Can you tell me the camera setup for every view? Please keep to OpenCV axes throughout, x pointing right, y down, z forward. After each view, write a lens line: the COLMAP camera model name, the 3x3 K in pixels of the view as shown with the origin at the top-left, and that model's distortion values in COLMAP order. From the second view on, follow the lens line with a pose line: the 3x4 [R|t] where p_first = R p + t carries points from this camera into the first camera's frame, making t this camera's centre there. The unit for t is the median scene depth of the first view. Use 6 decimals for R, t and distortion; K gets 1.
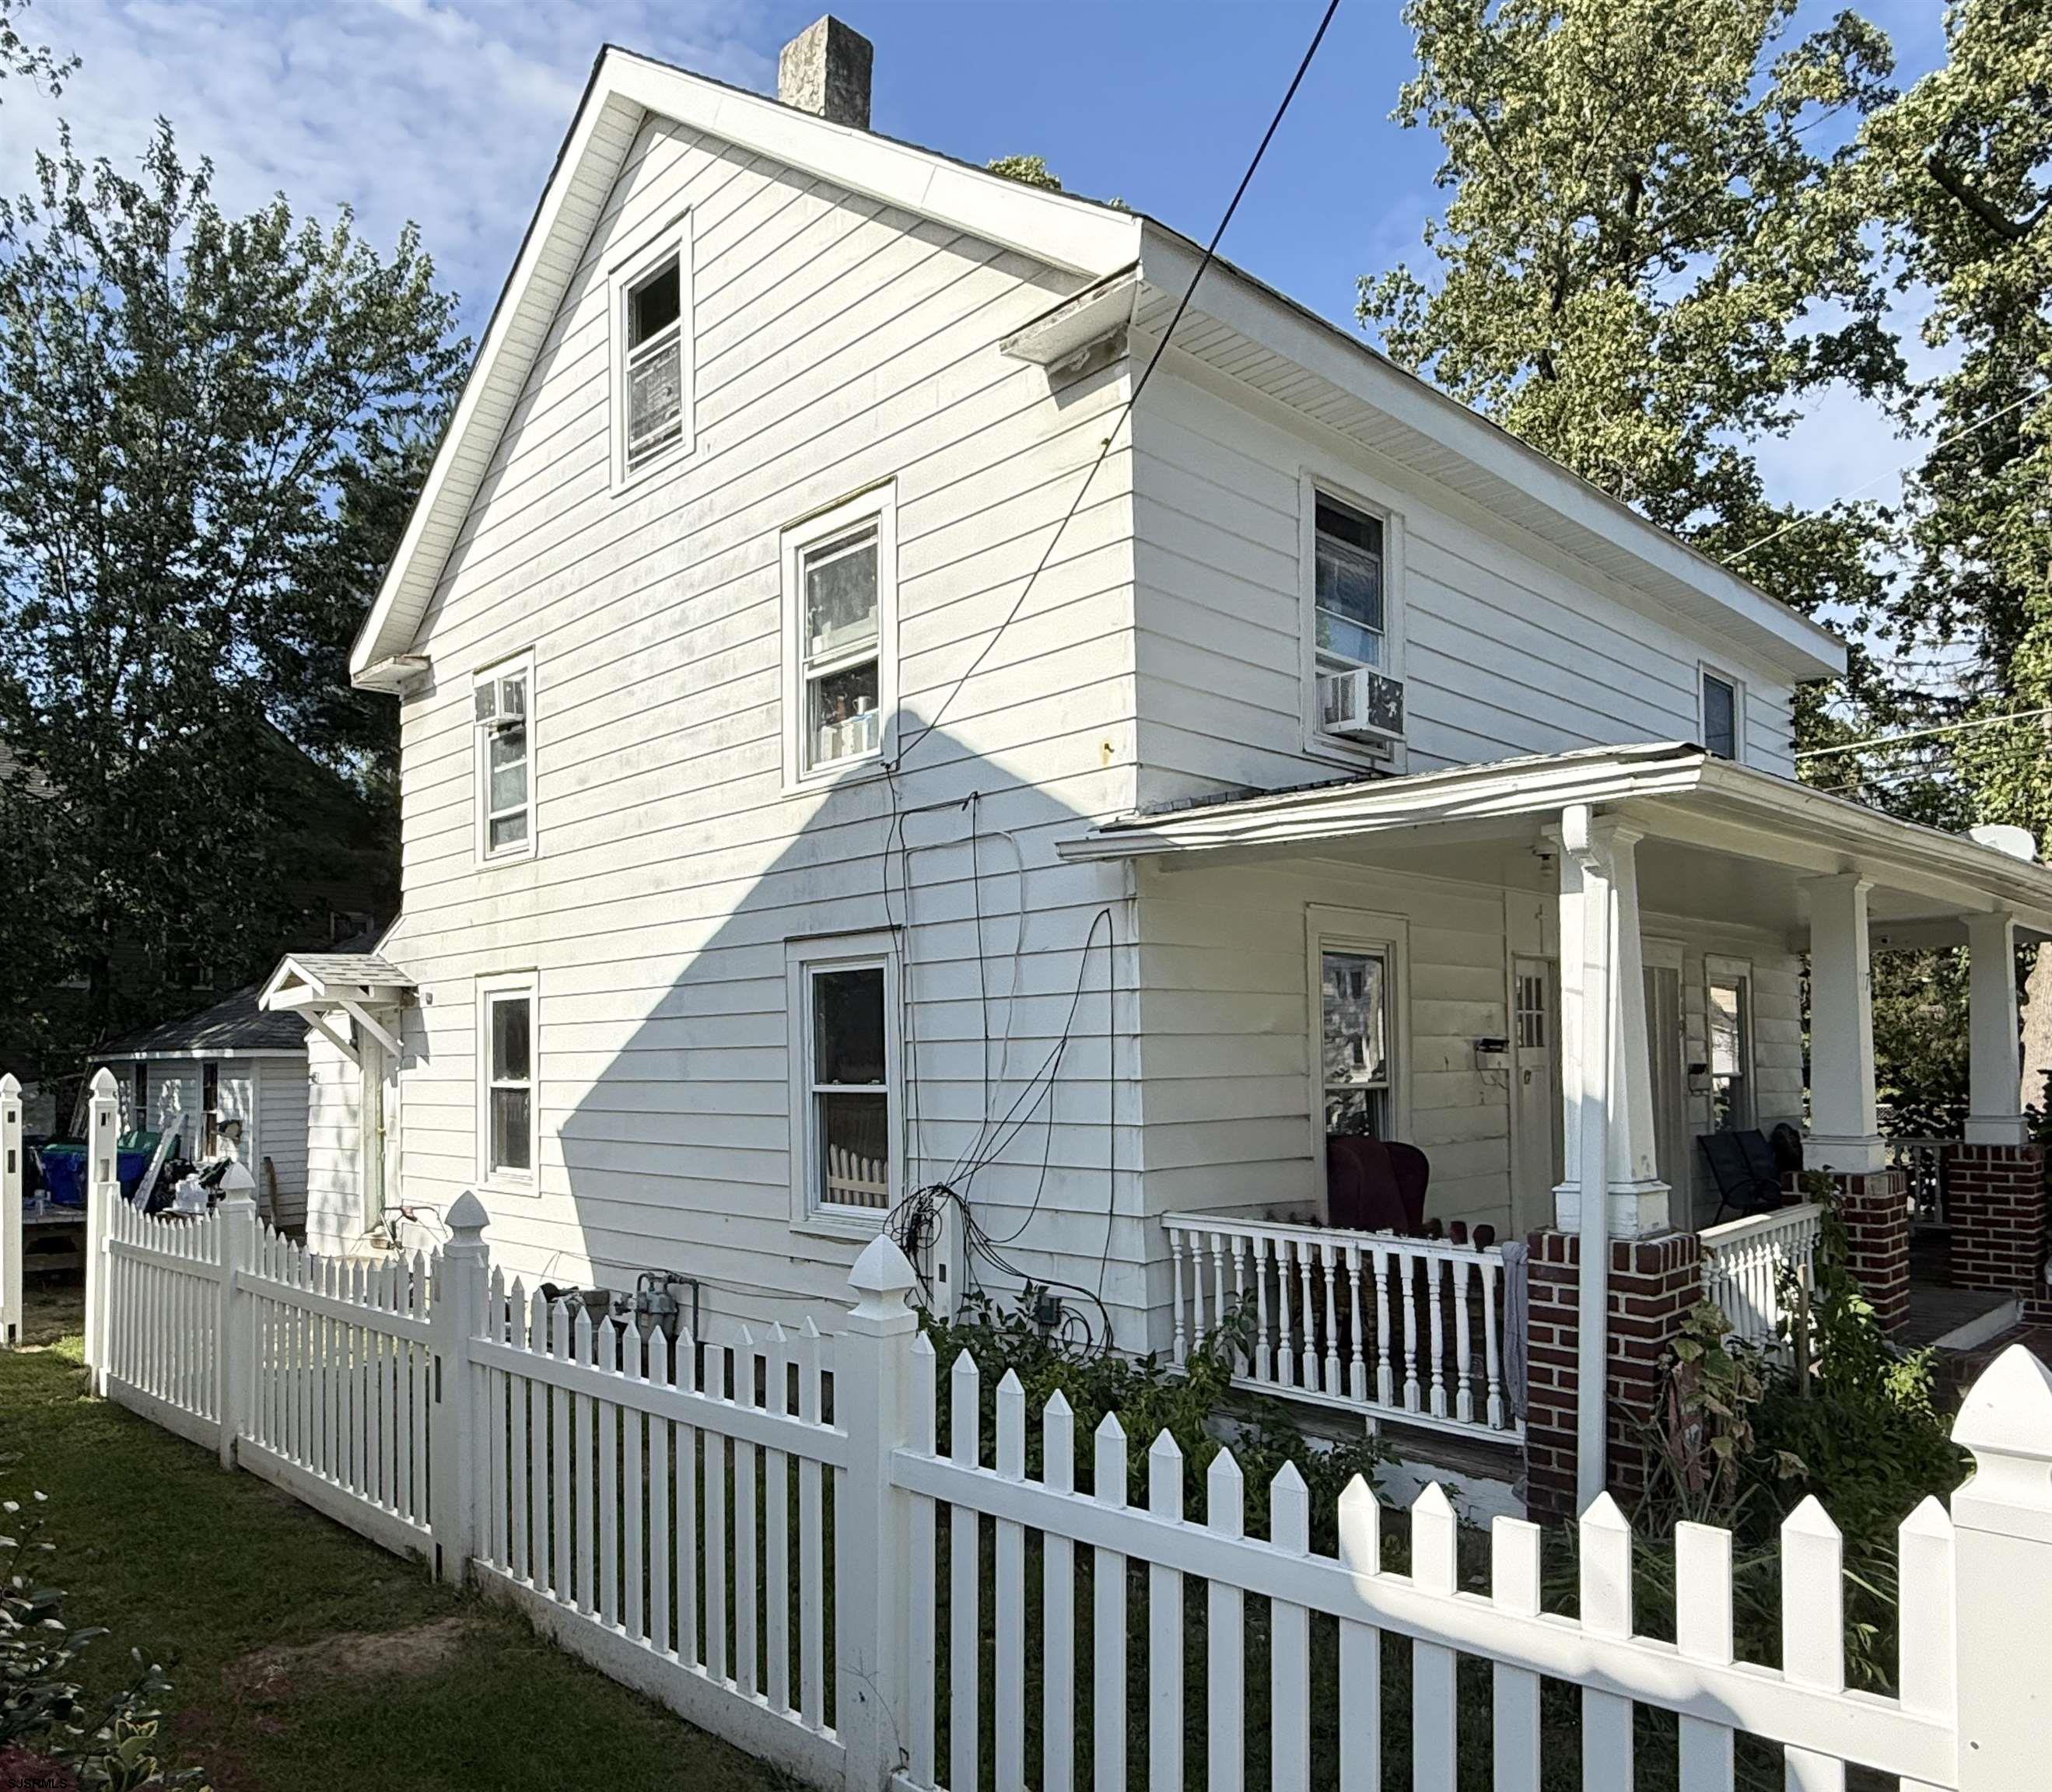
lens RADIAL K [[1677.1, 0, 1028.5], [0, 1677.1, 973.4], [0, 0, 1]] dist [0.012712, -0.051080]
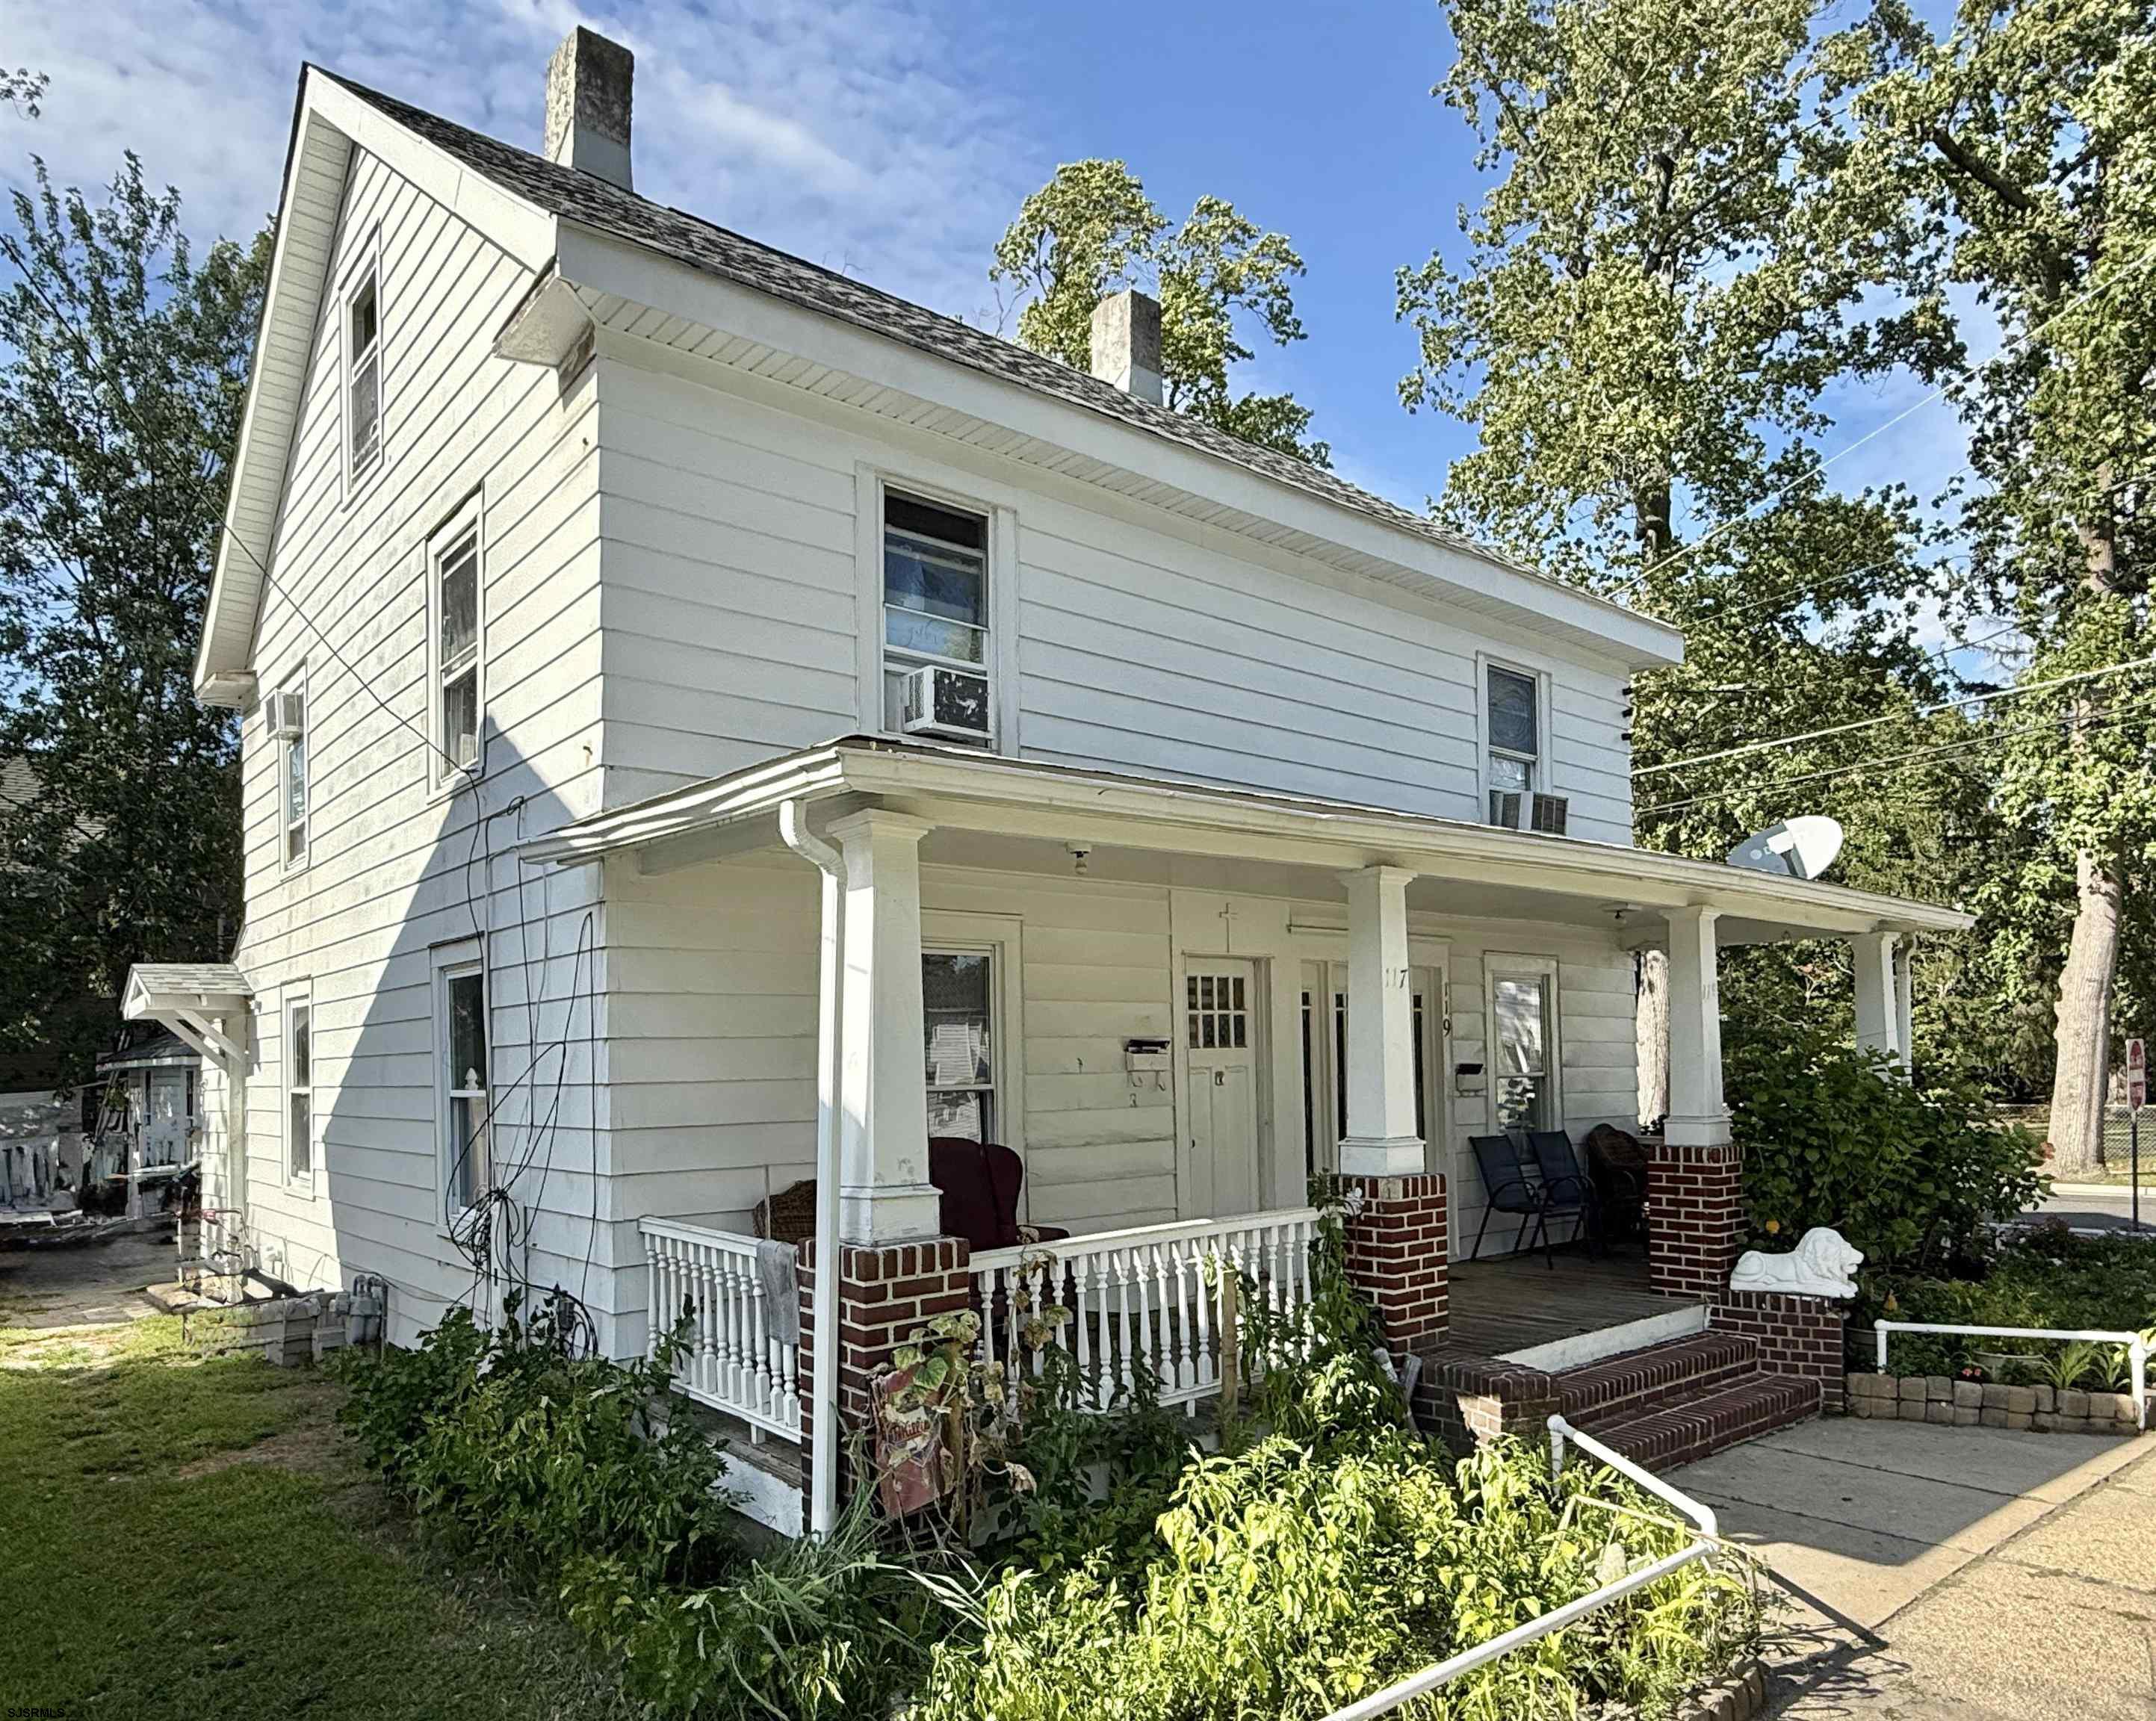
lens RADIAL K [[1665.2, 0, 1078.9], [0, 1665.2, 994.4], [0, 0, 1]] dist [-0.010917, -0.011182]
pose [[0.998832, -0.007634, -0.047717, 0.257315], [0.008129, 0.999915, 0.010188, 0.001821], [0.047635, -0.010564, 0.998809, 0.019617]]
